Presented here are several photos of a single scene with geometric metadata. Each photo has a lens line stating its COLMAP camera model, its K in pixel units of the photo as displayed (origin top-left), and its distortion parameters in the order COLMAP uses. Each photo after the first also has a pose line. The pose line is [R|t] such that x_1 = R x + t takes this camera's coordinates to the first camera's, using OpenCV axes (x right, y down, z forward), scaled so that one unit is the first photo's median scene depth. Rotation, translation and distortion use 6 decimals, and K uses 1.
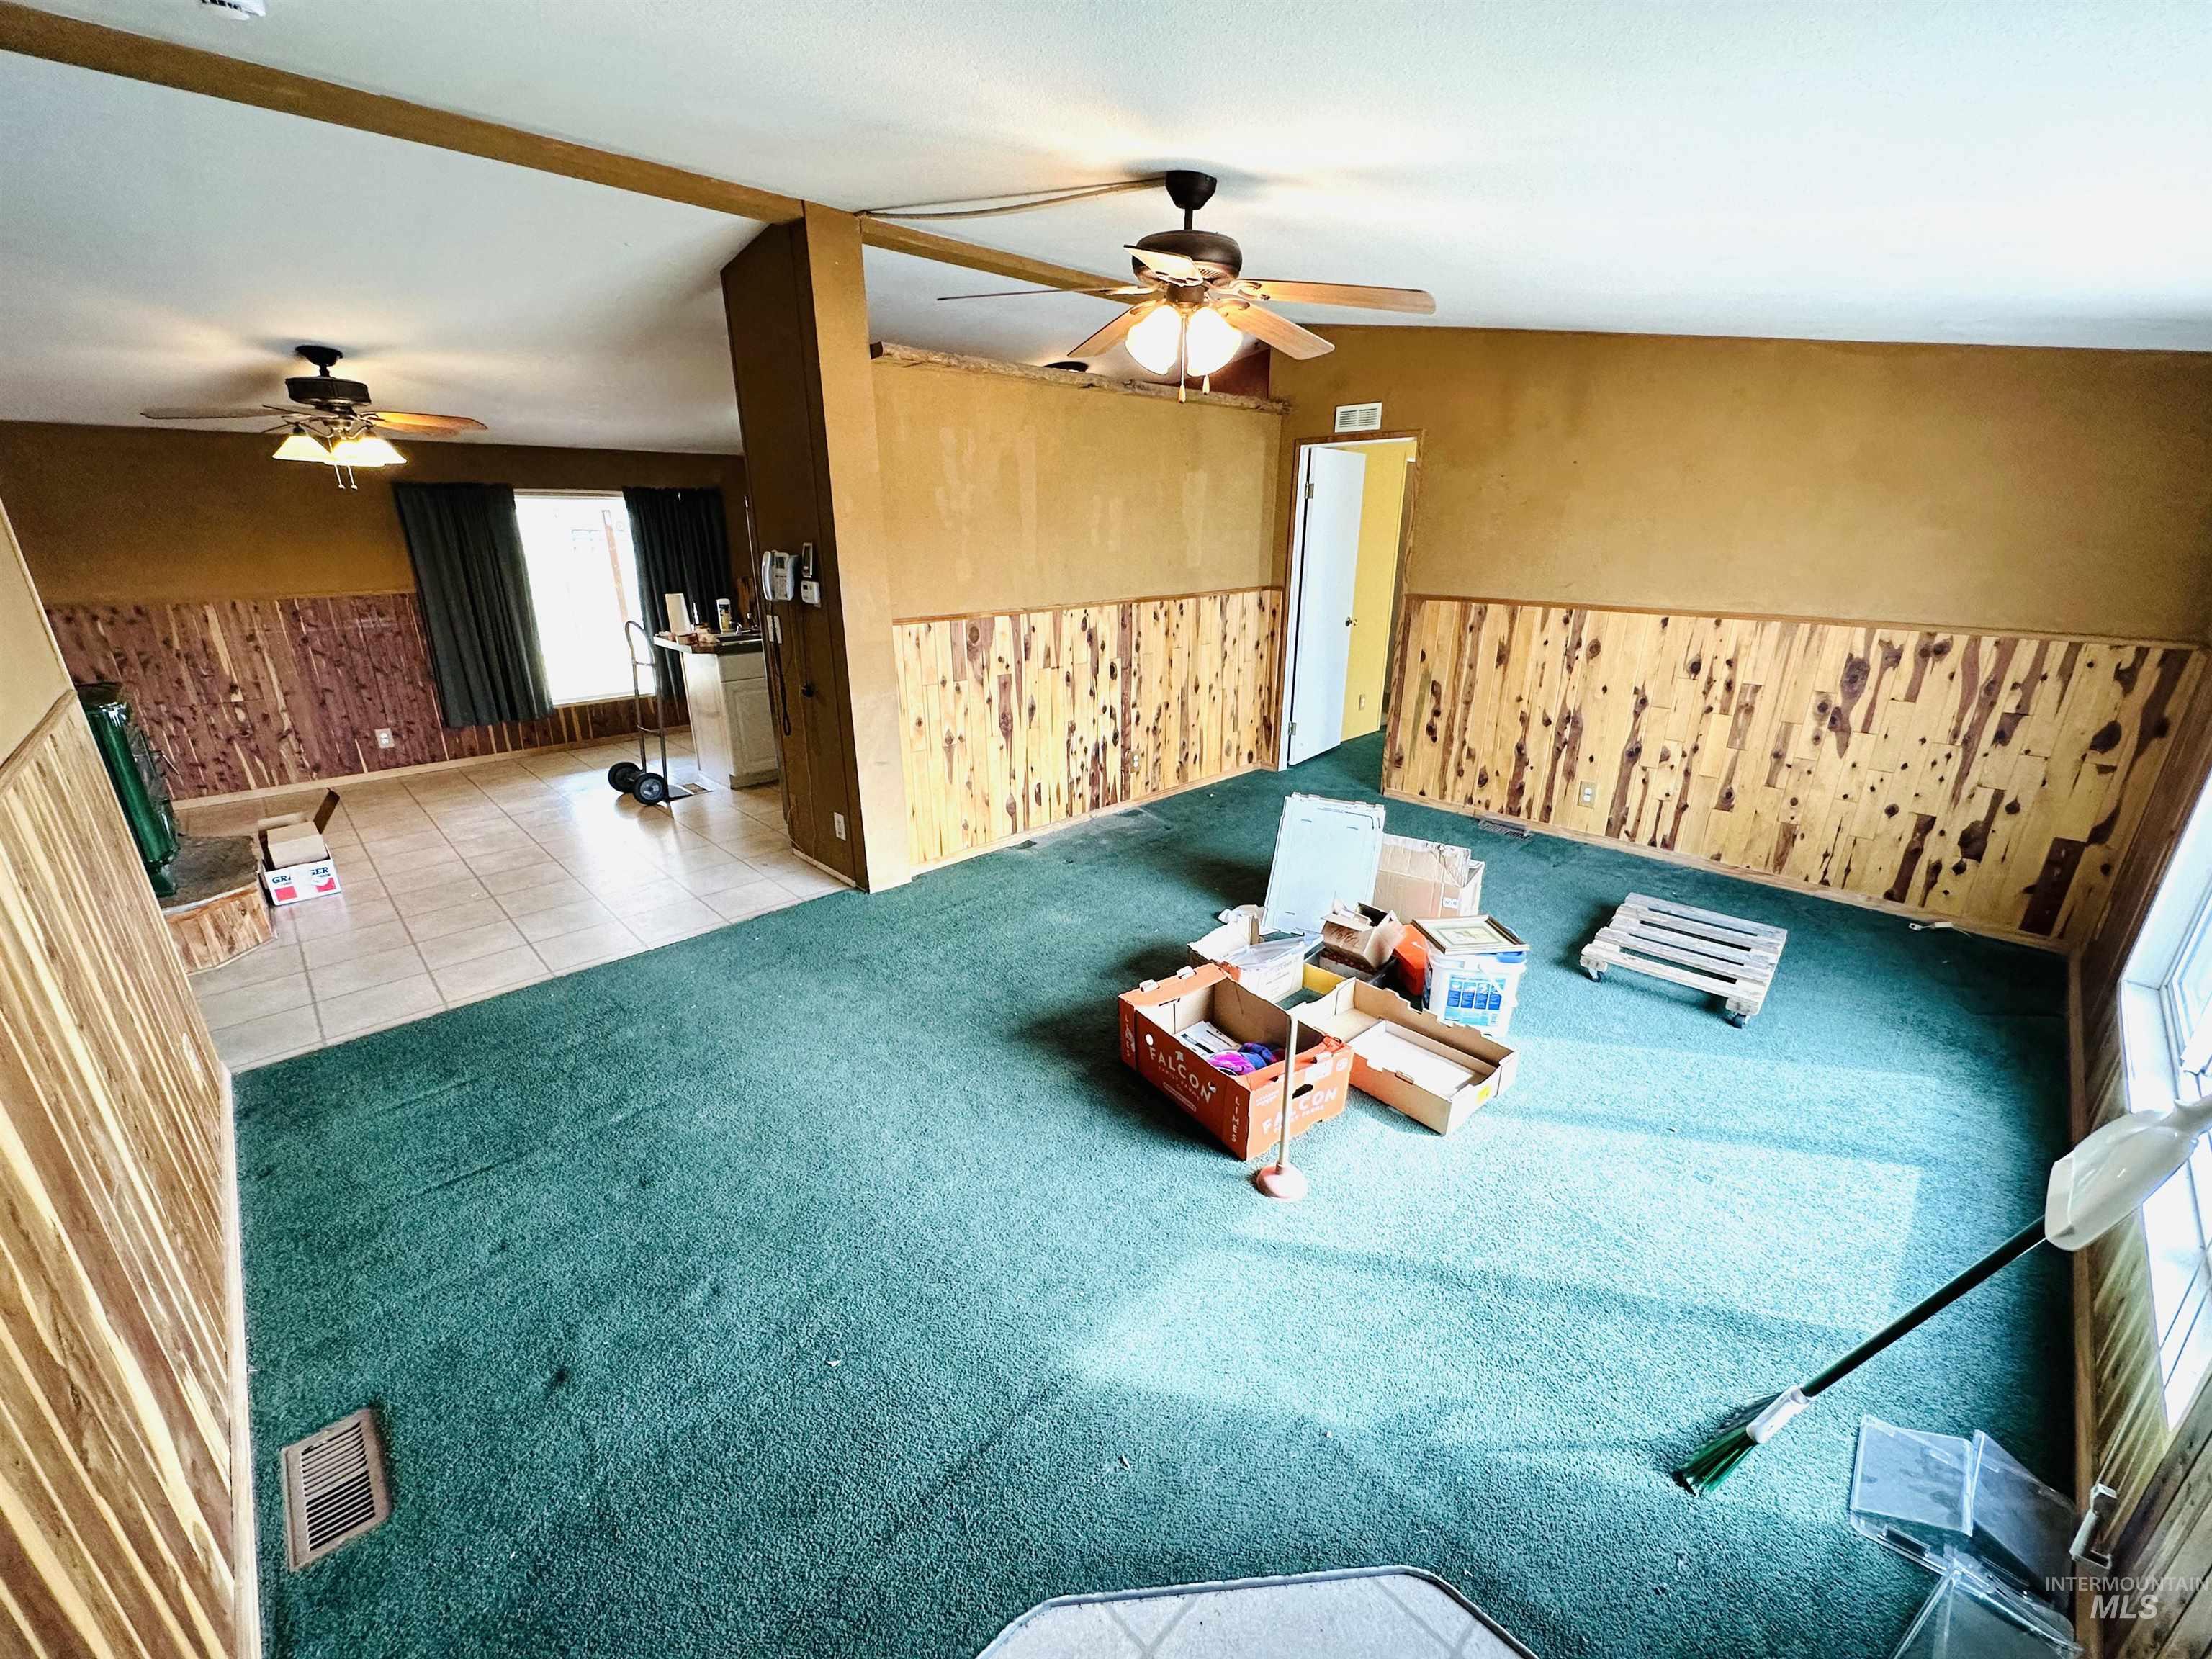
lens RADIAL K [[882.7, 0, 1112.3], [0, 882.7, 833.8], [0, 0, 1]] dist [0.001601, 0.000380]
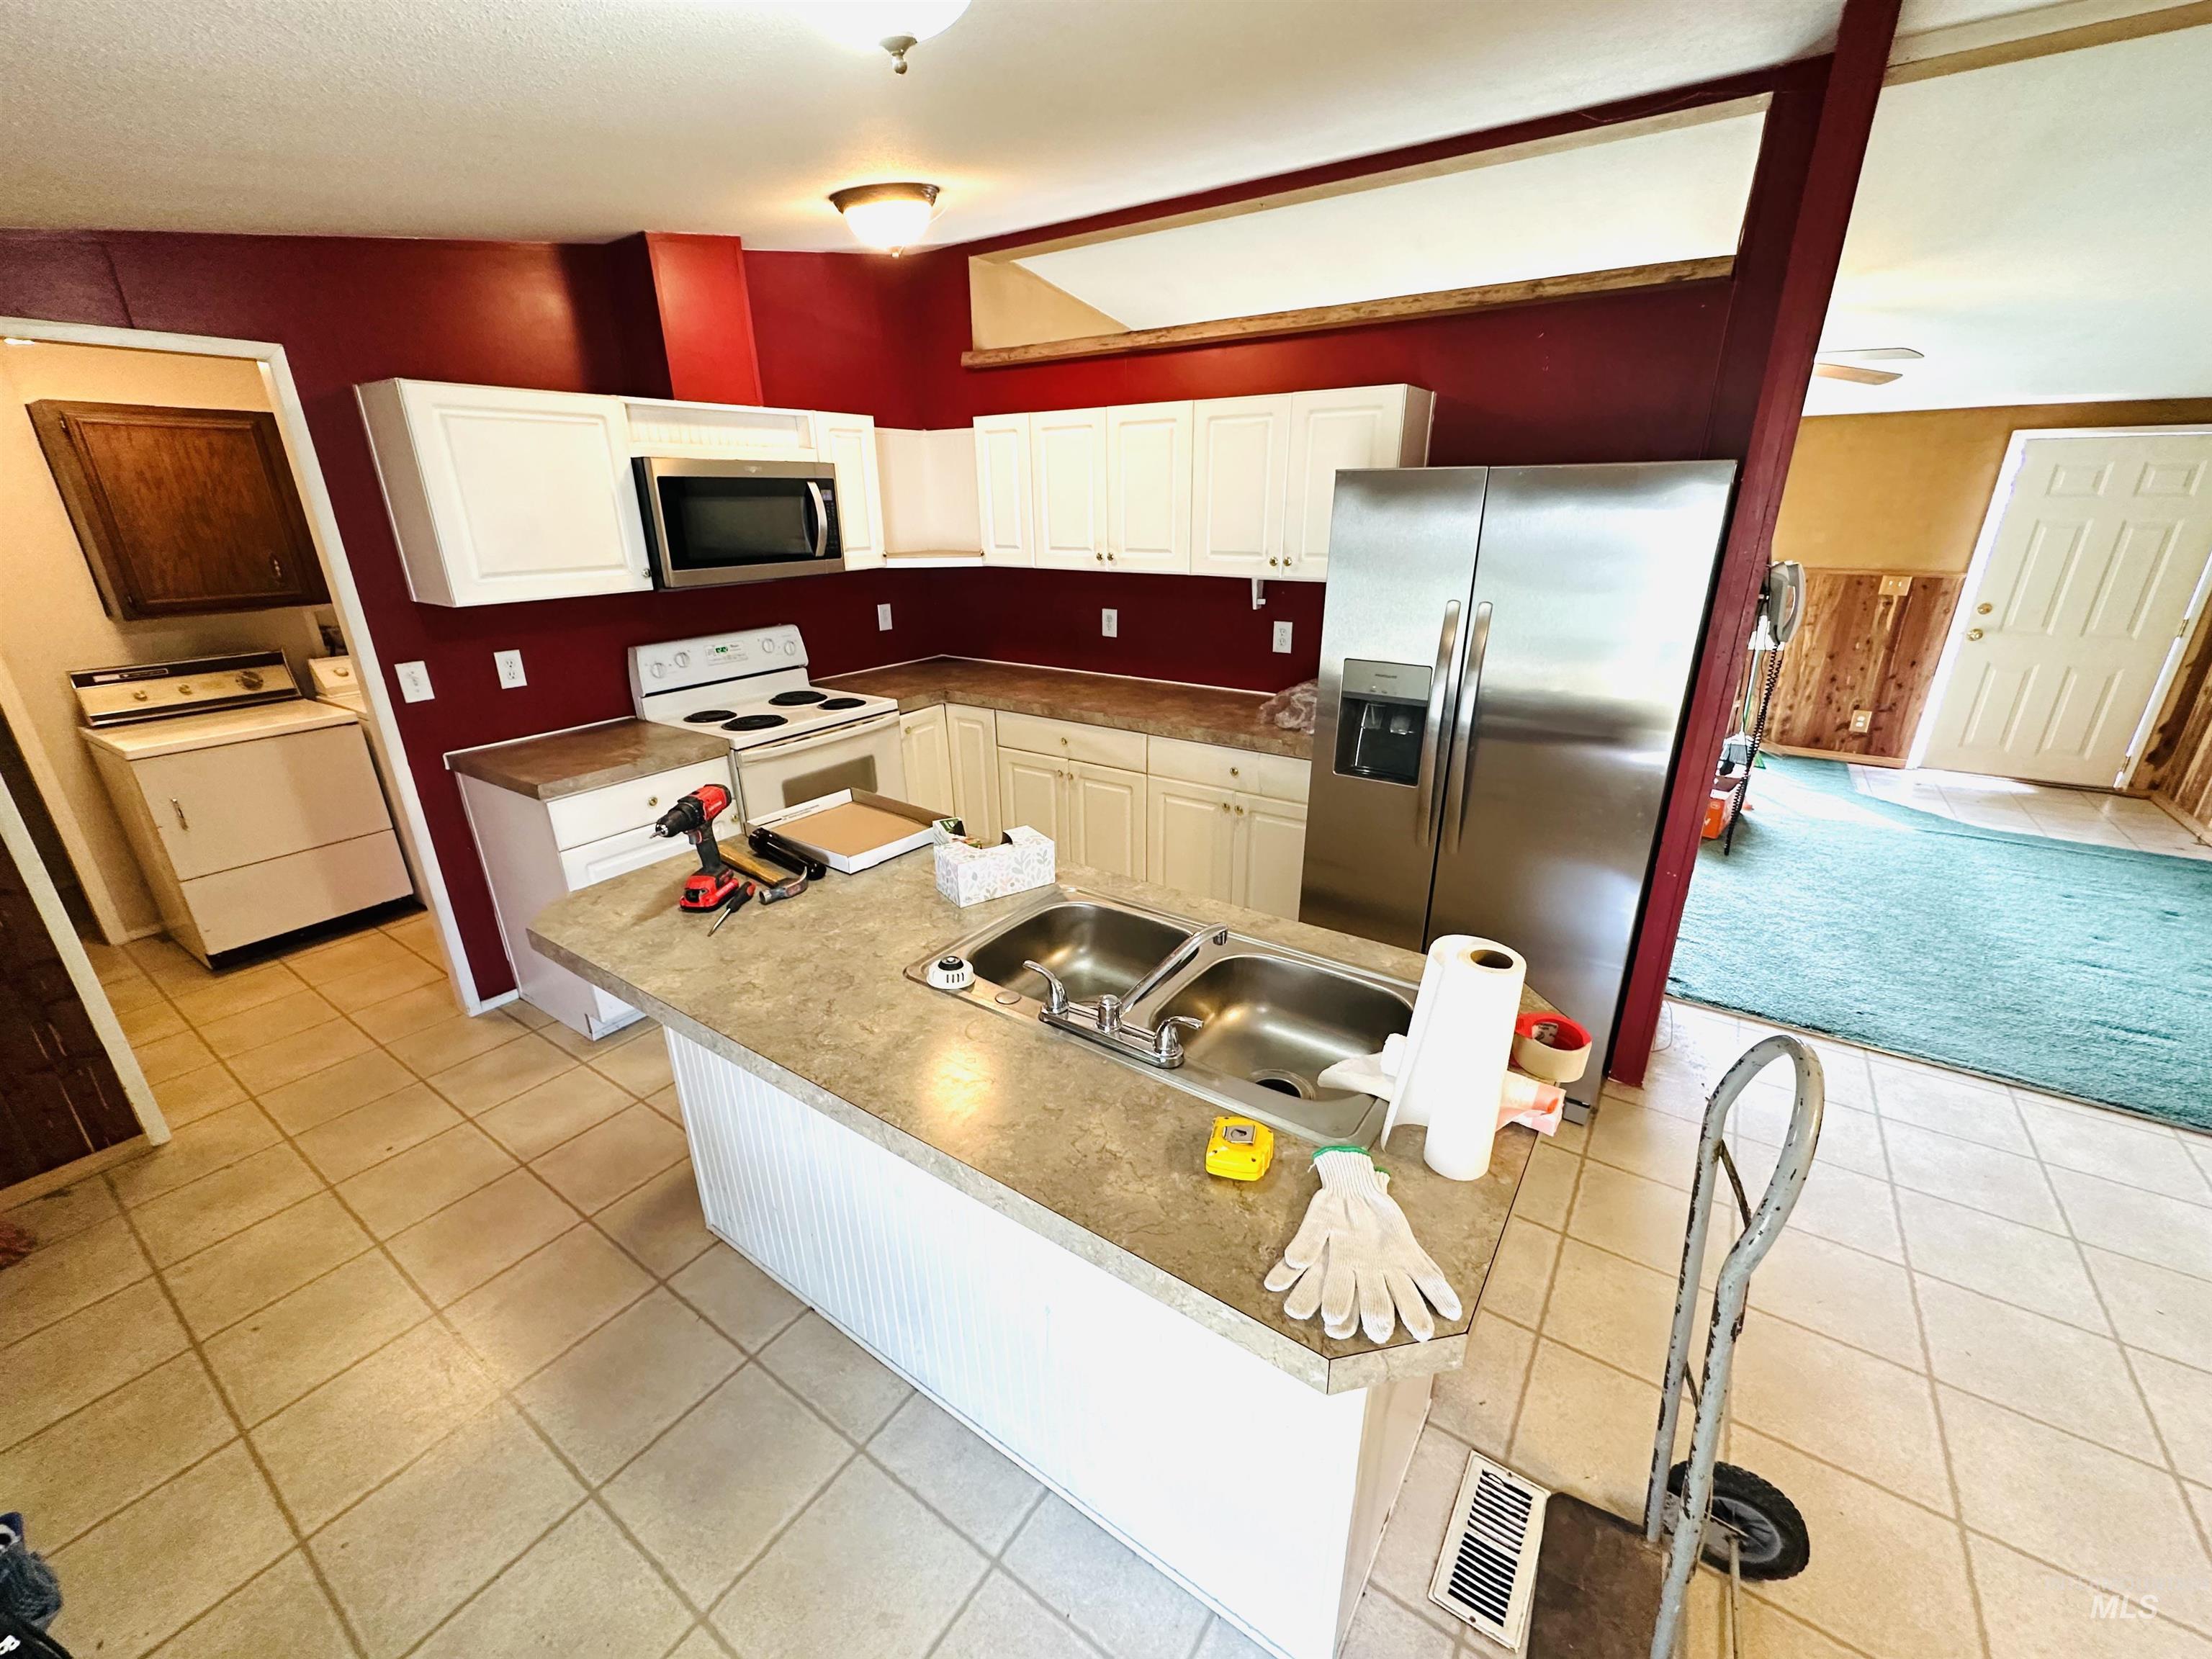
lens RADIAL K [[886.7, 0, 1106.0], [0, 886.7, 829.5], [0, 0, 1]] dist [-0.000257, -0.000234]
pose [[-0.193464, -0.340738, 0.920038, -0.784048], [0.337217, 0.857528, 0.388497, -0.472272], [-0.921334, 0.385412, -0.050998, 1.307938]]
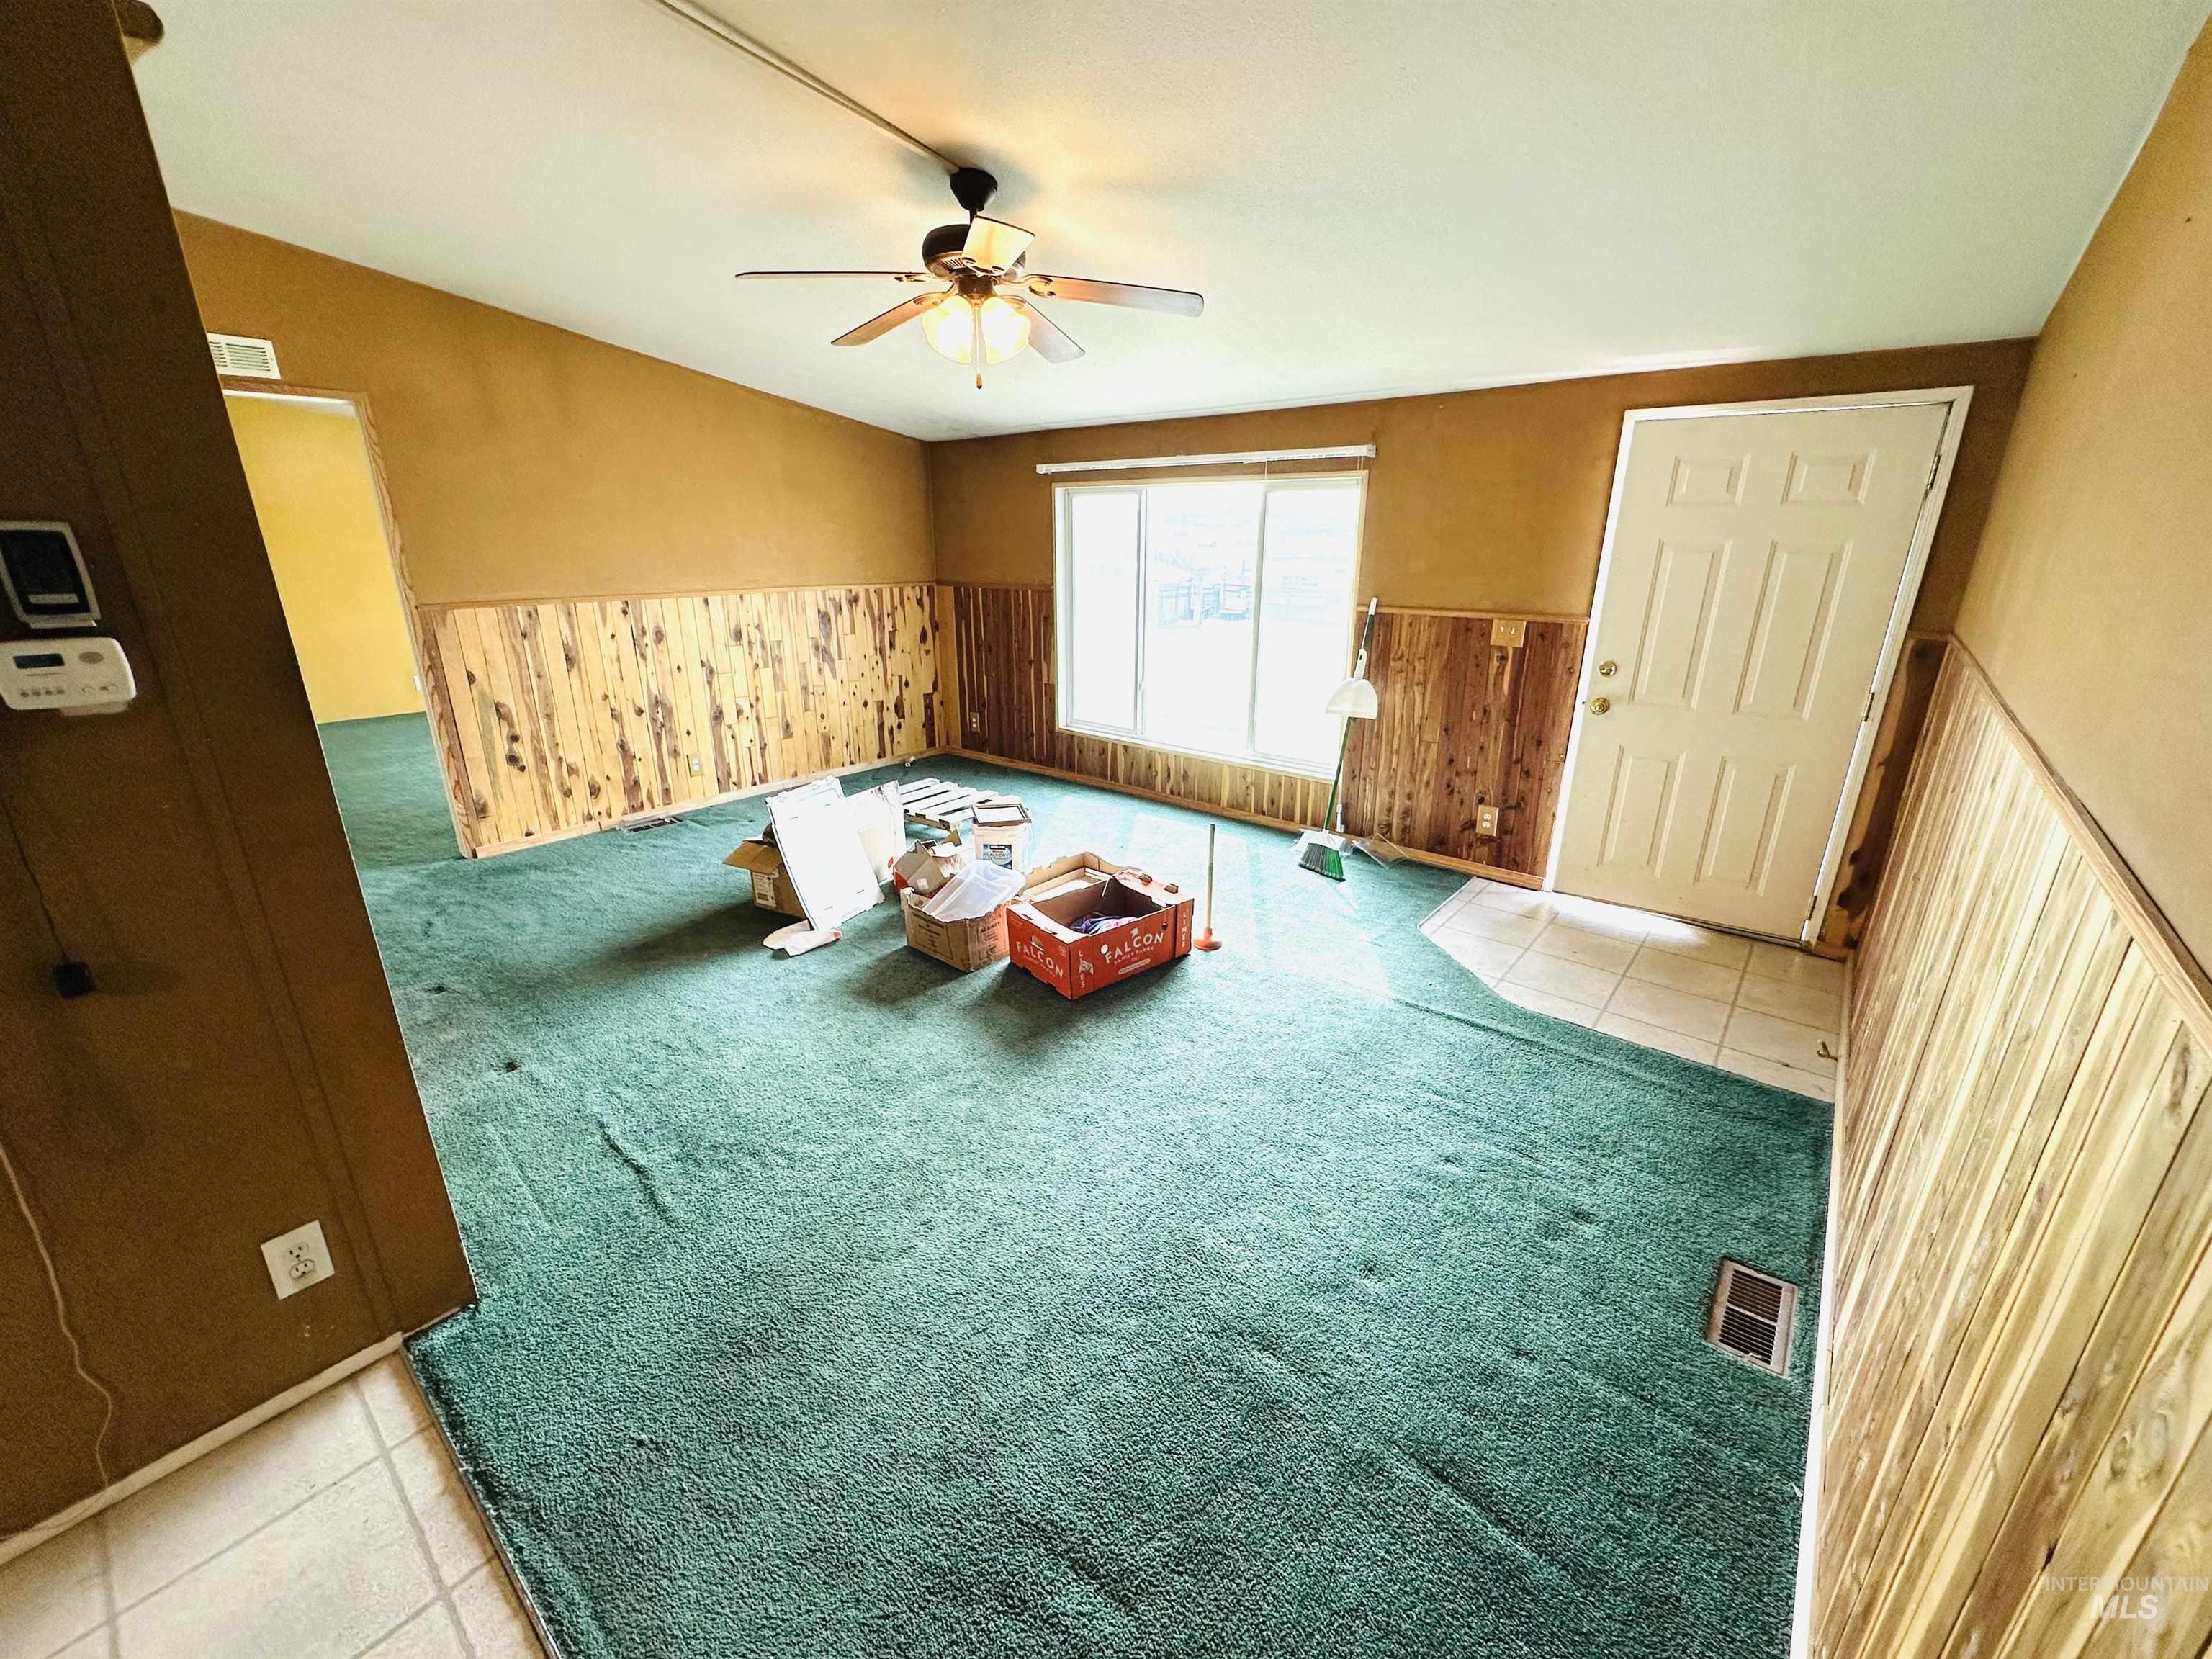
lens RADIAL K [[886.7, 0, 1106.0], [0, 886.7, 829.5], [0, 0, 1]] dist [-0.000257, -0.000234]
pose [[-0.098388, -0.312504, 0.944808, -0.597165], [0.333171, 0.884280, 0.327179, -0.168675], [-0.937719, 0.346973, 0.017115, 0.546288]]
